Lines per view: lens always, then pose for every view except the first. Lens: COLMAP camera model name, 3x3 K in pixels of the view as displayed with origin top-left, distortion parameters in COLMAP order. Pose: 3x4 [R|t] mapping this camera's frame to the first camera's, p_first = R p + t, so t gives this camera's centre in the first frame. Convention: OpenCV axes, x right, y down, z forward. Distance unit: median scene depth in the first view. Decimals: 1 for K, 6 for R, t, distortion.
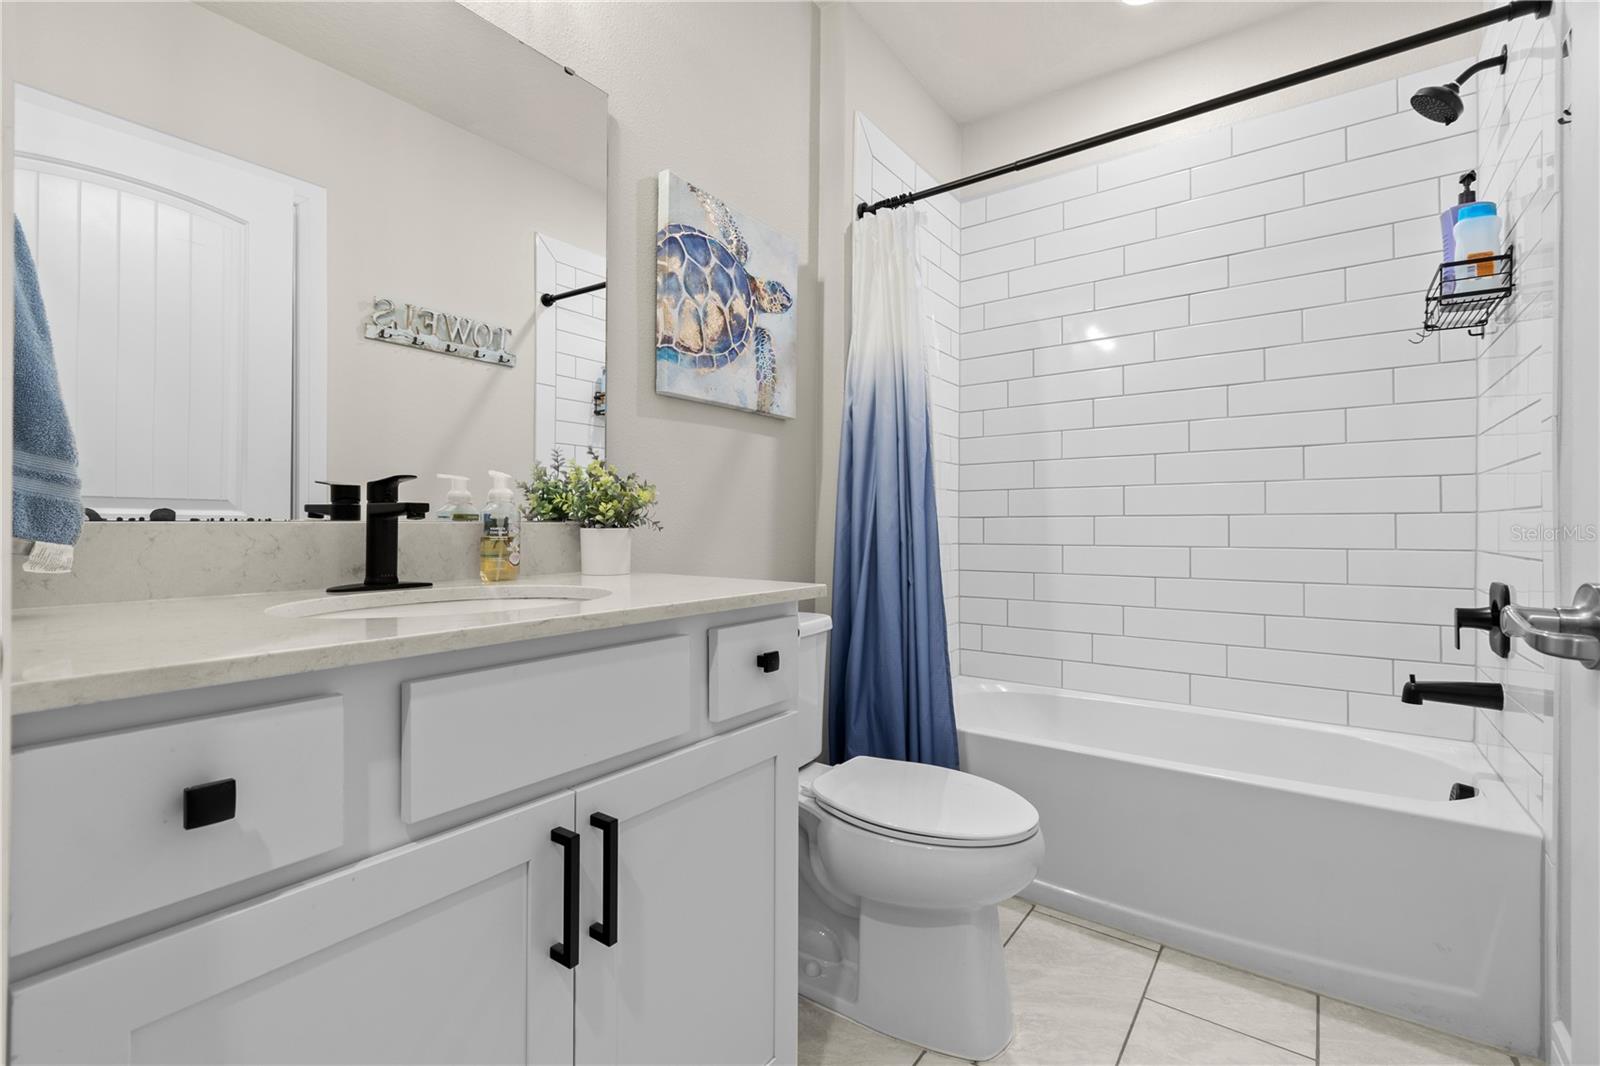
lens RADIAL K [[717.0, 0, 775.6], [0, 717.0, 522.9], [0, 0, 1]] dist [0.002886, -0.002280]
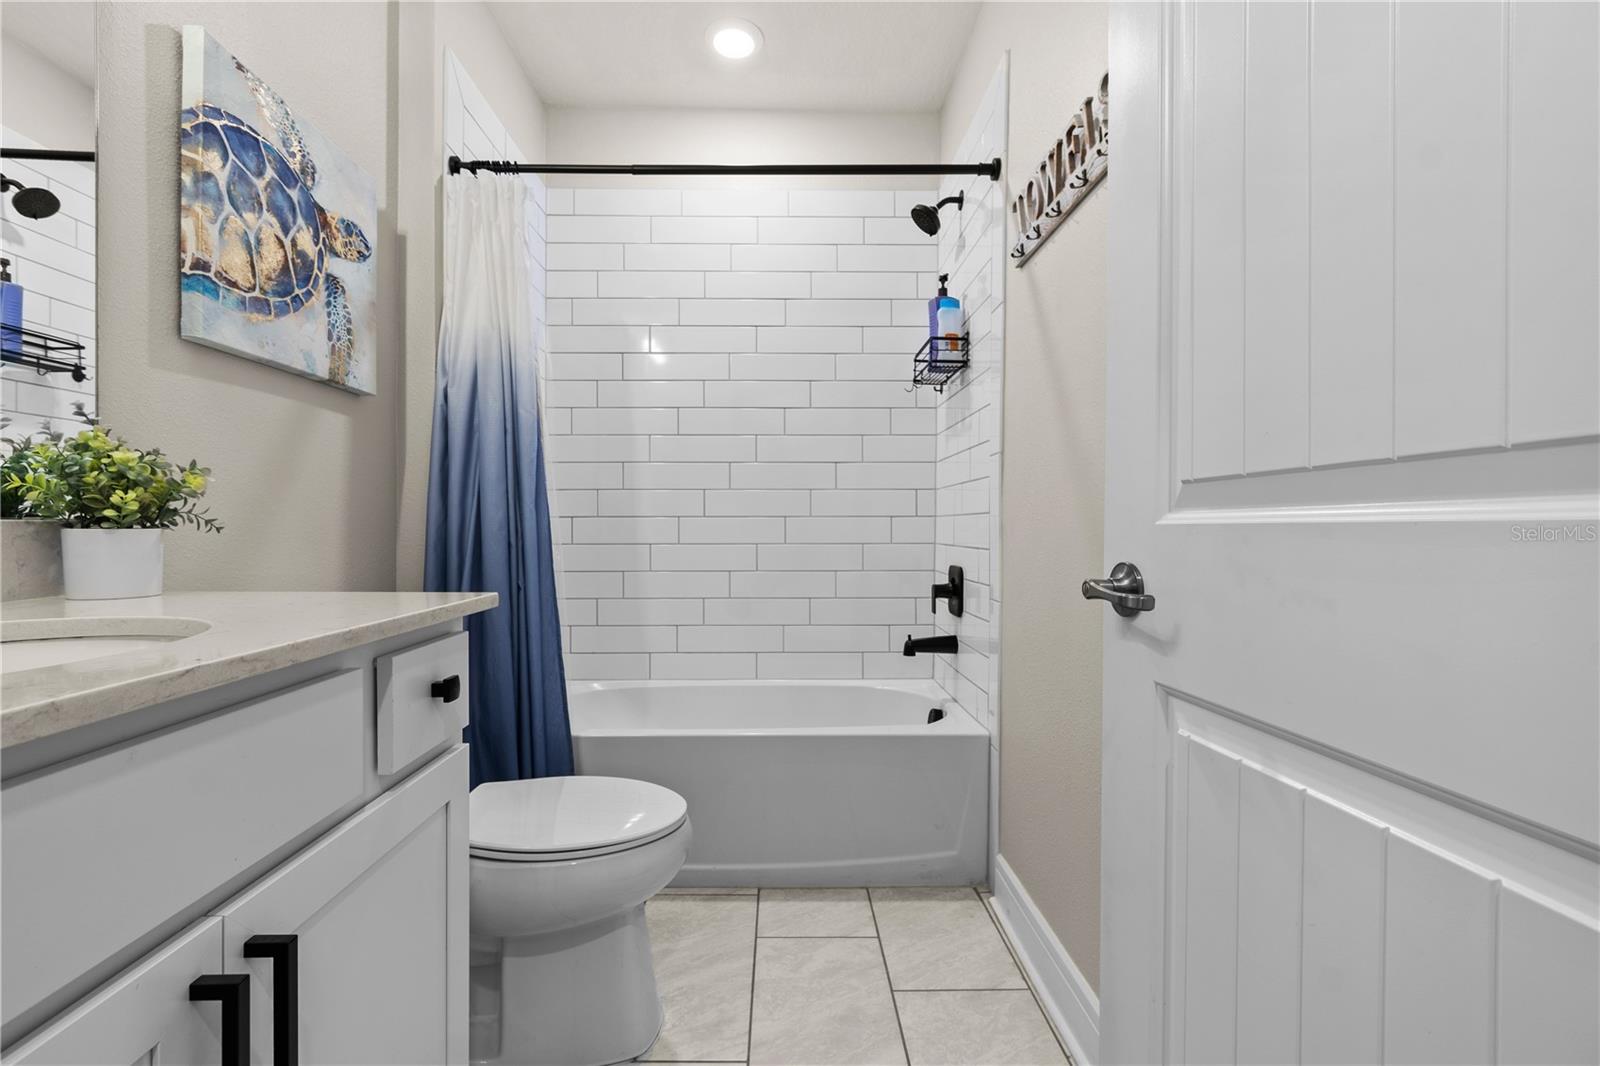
lens RADIAL K [[717.0, 0, 793.8], [0, 717.0, 535.4], [0, 0, 1]] dist [0.002886, -0.002280]
pose [[0.786252, -0.007296, 0.617863, -0.130740], [-0.003623, 0.999859, 0.016417, 0.000460], [-0.617896, -0.015146, 0.786114, 0.066560]]
